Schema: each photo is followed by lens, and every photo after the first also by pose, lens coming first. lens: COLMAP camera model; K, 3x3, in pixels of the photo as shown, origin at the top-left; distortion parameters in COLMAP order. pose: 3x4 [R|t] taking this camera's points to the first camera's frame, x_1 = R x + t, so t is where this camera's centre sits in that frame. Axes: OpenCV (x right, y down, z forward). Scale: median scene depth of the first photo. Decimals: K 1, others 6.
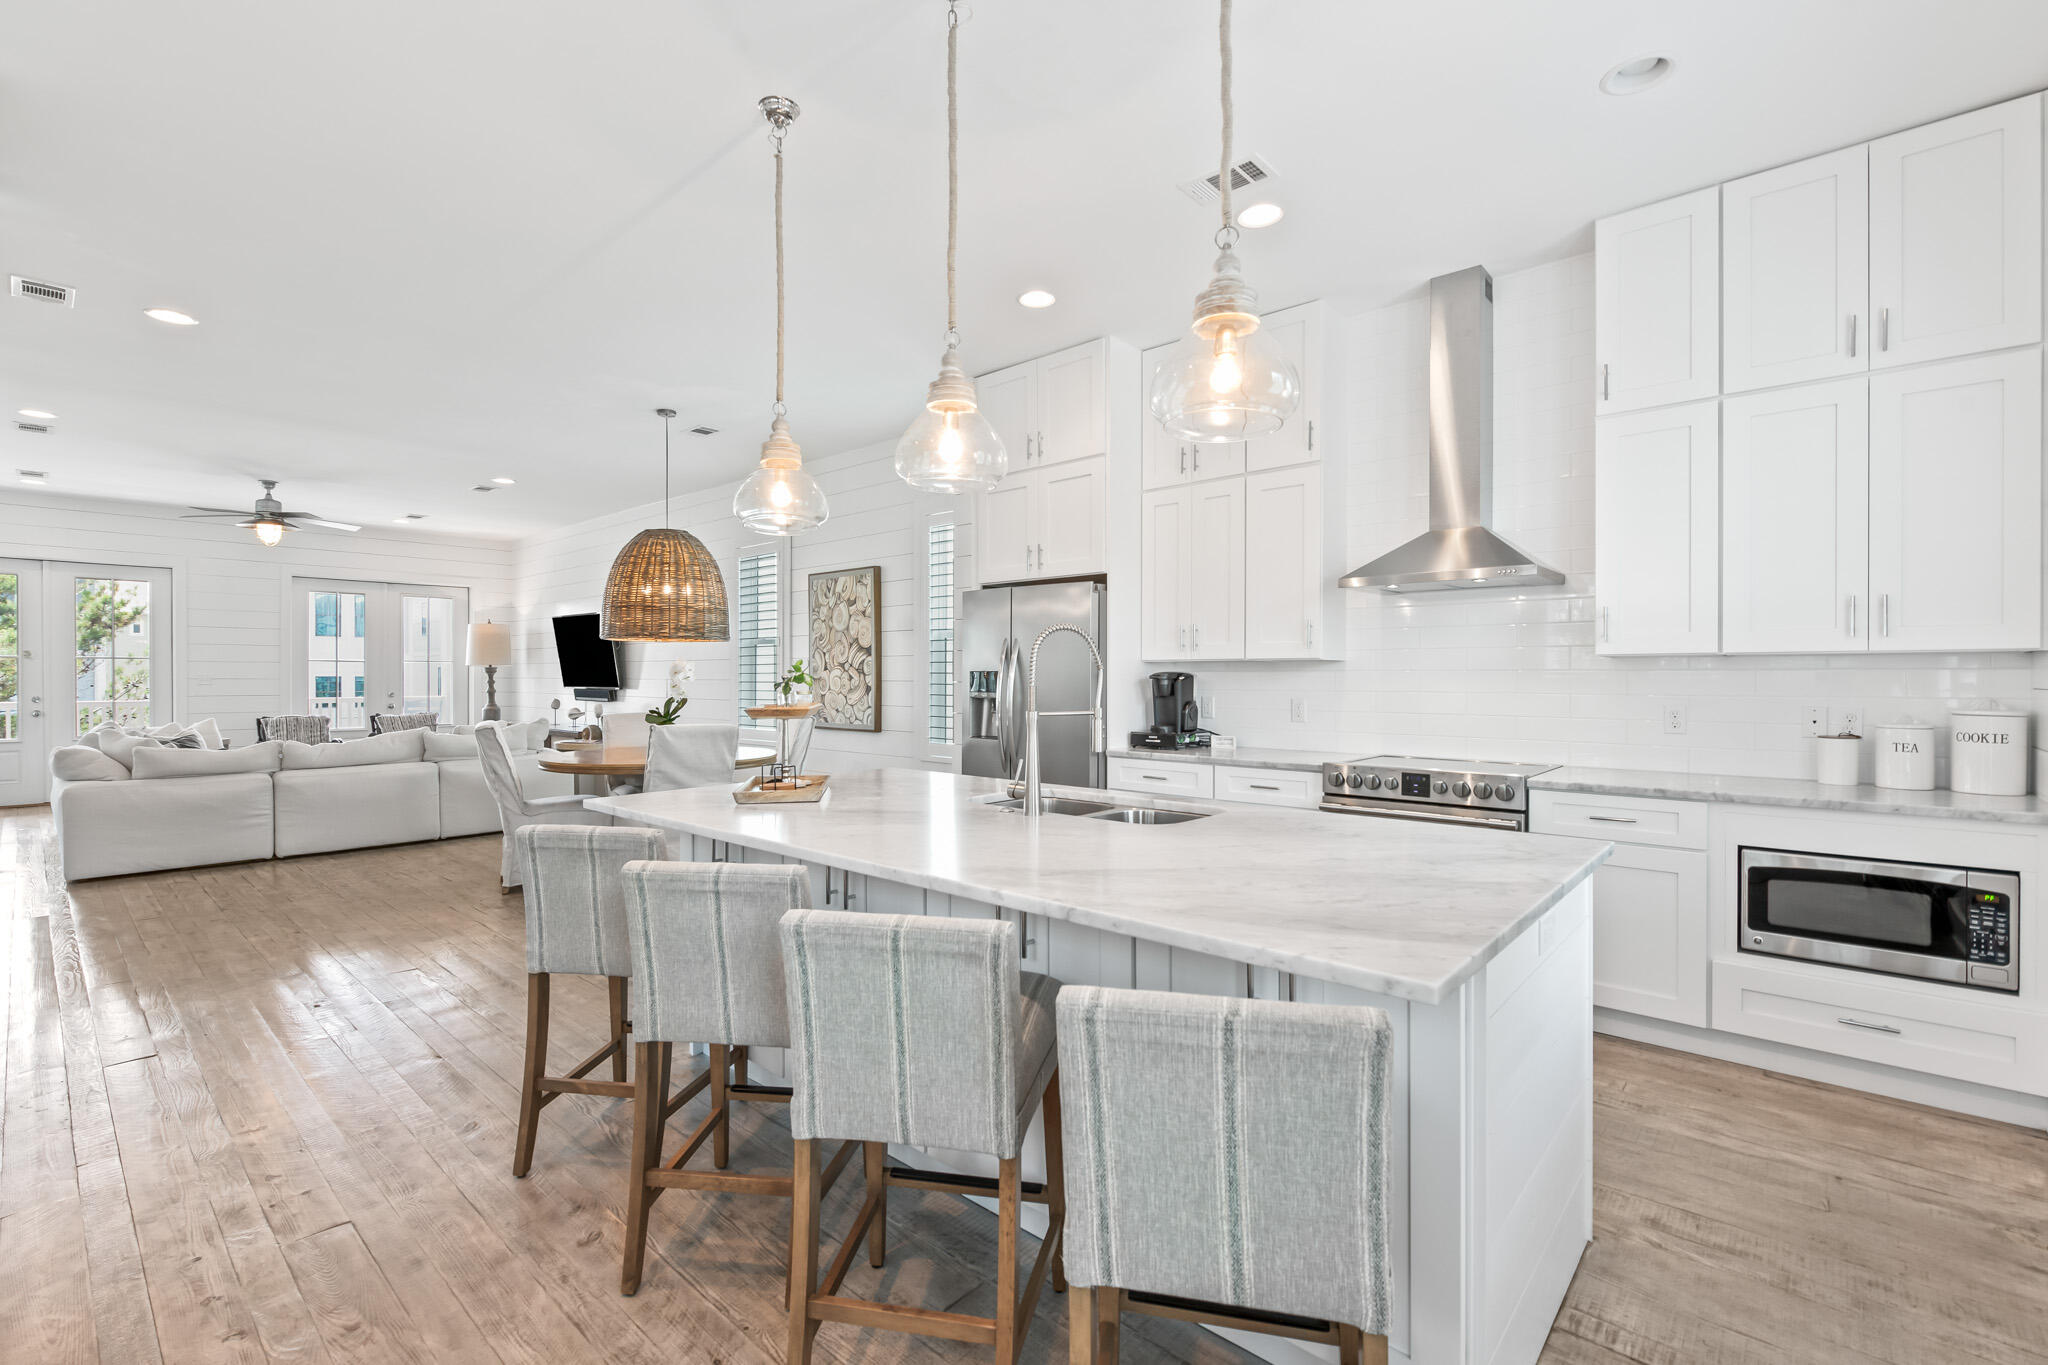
lens RADIAL K [[915.9, 0, 1037.5], [0, 915.9, 675.6], [0, 0, 1]] dist [0.007010, -0.003506]
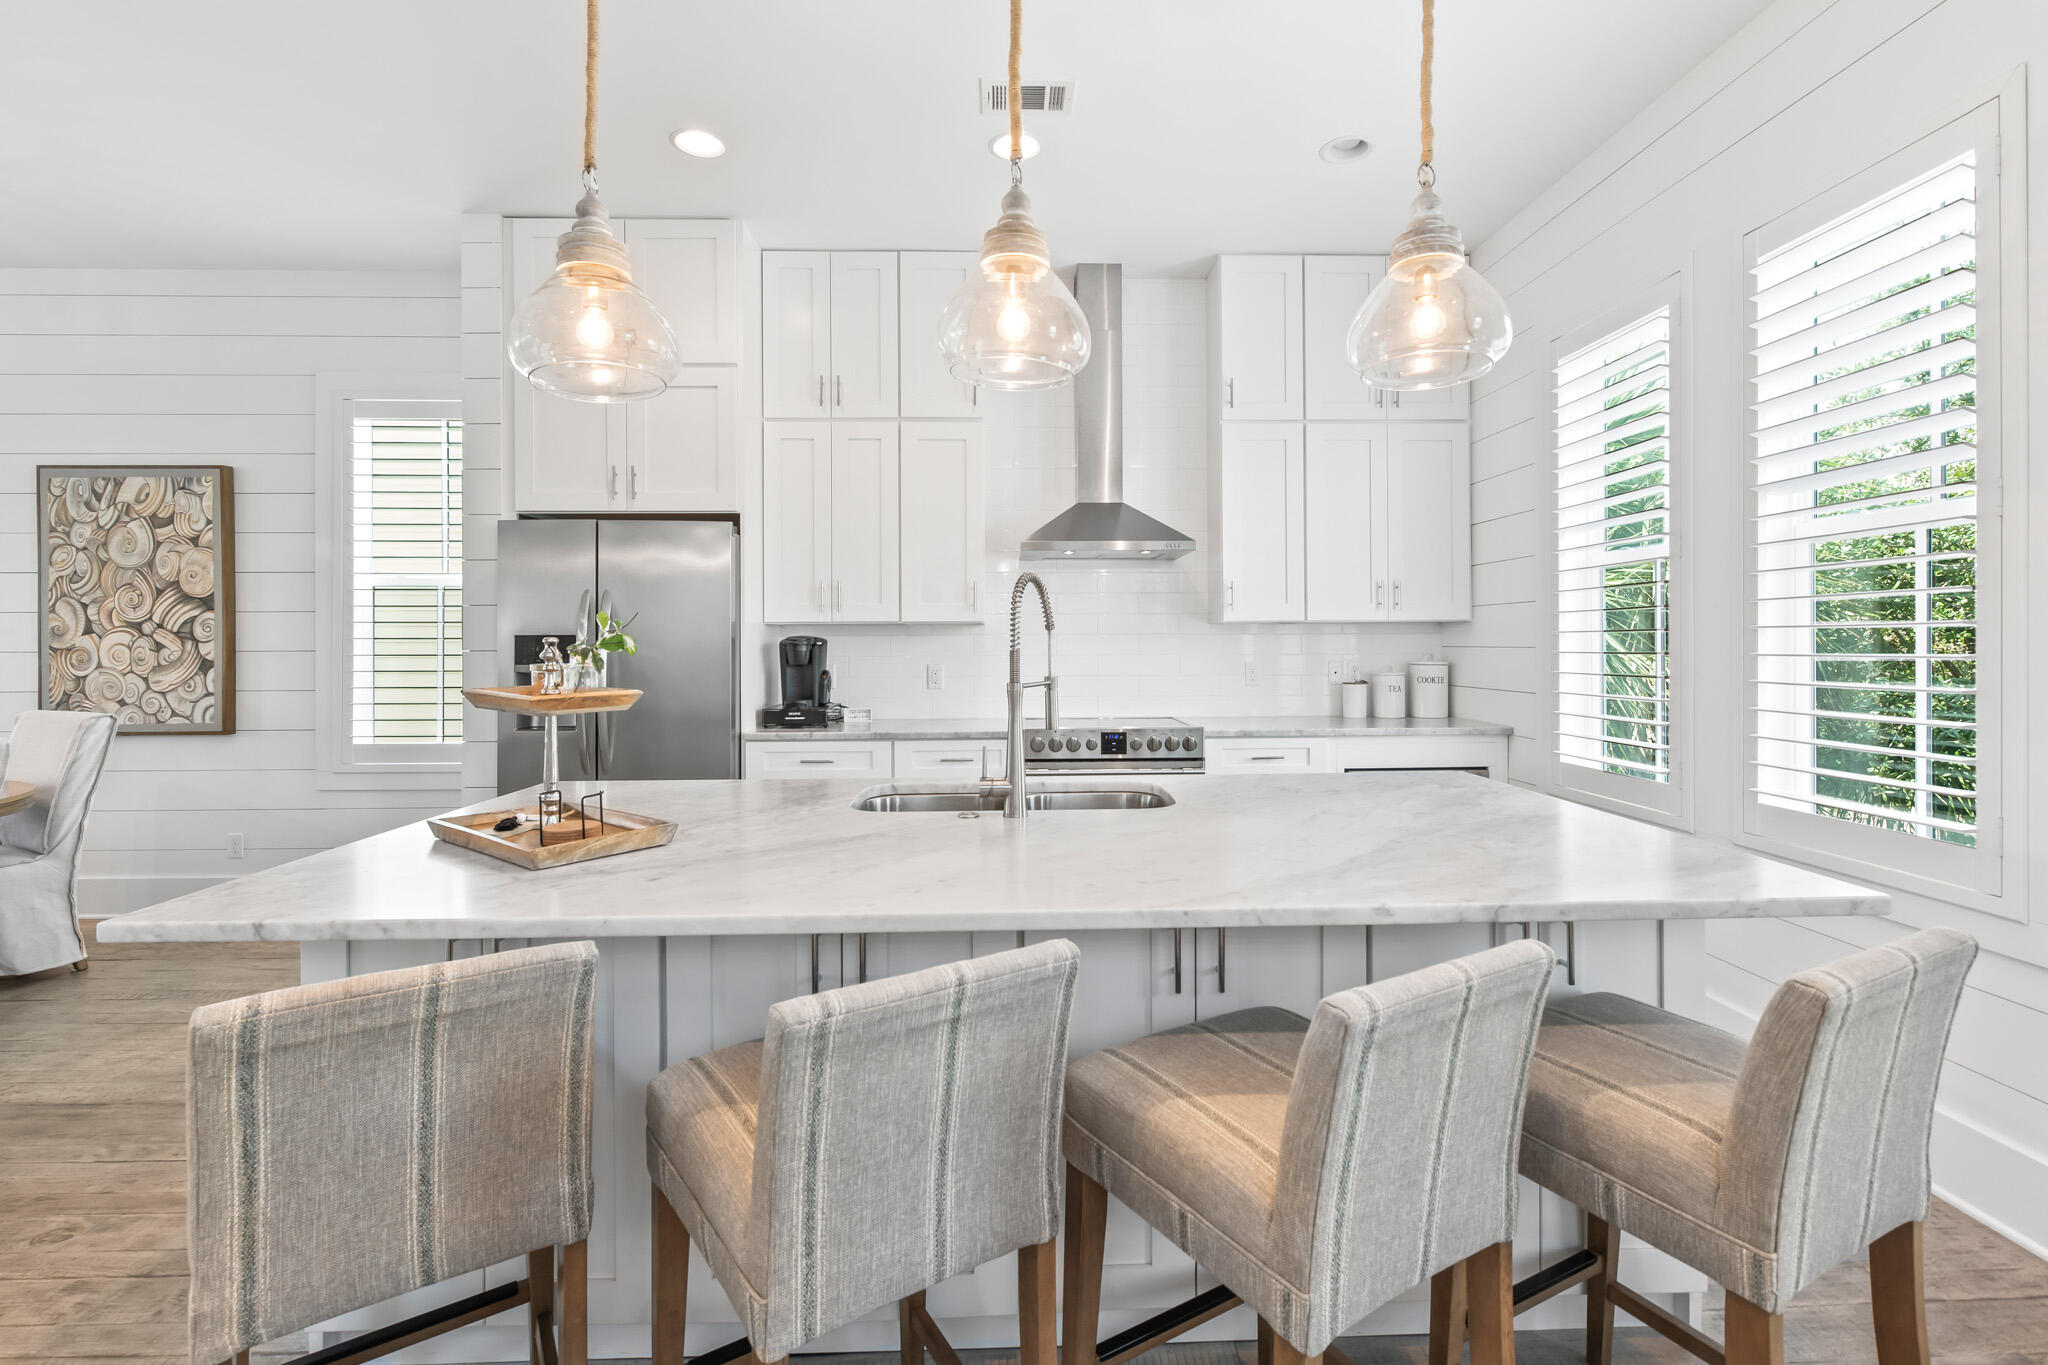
lens RADIAL K [[915.9, 0, 1046.0], [0, 915.9, 647.3], [0, 0, 1]] dist [0.007010, -0.003506]
pose [[0.723598, -0.006488, 0.690191, -0.296821], [0.004028, 0.999978, 0.005177, 0.003075], [-0.690210, -0.000966, 0.723608, 0.238693]]
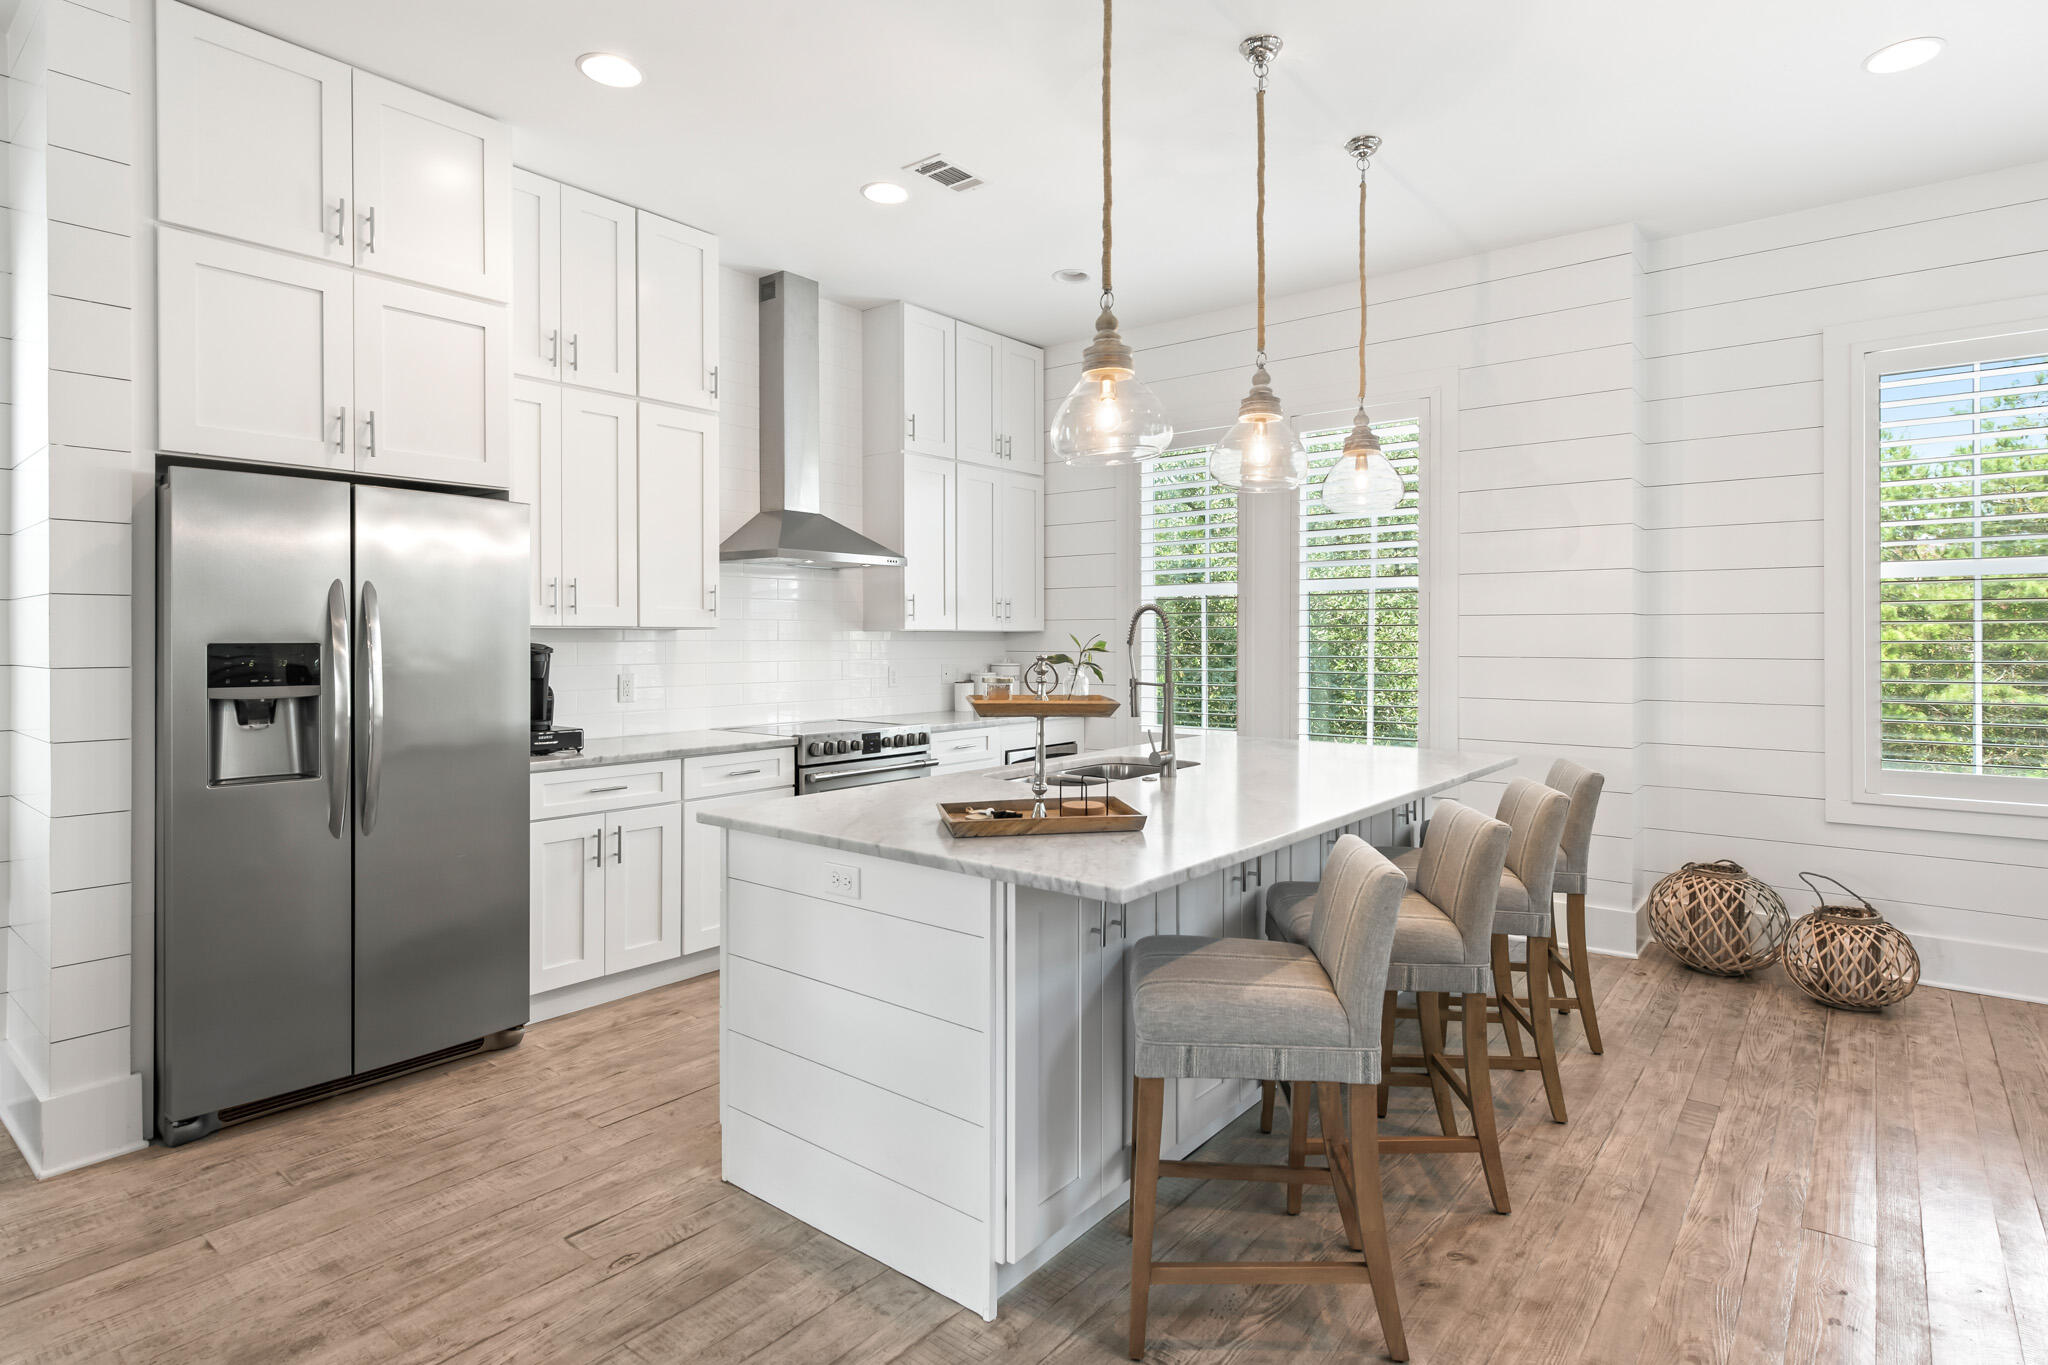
lens RADIAL K [[1011.1, 0, 1064.3], [0, 1011.1, 652.4], [0, 0, 1]] dist [0.004151, -0.000382]
pose [[-0.053291, -0.014653, 0.998472, -0.684767], [-0.002520, 0.999891, 0.014540, -0.009733], [-0.998576, -0.001741, -0.053322, 0.671052]]
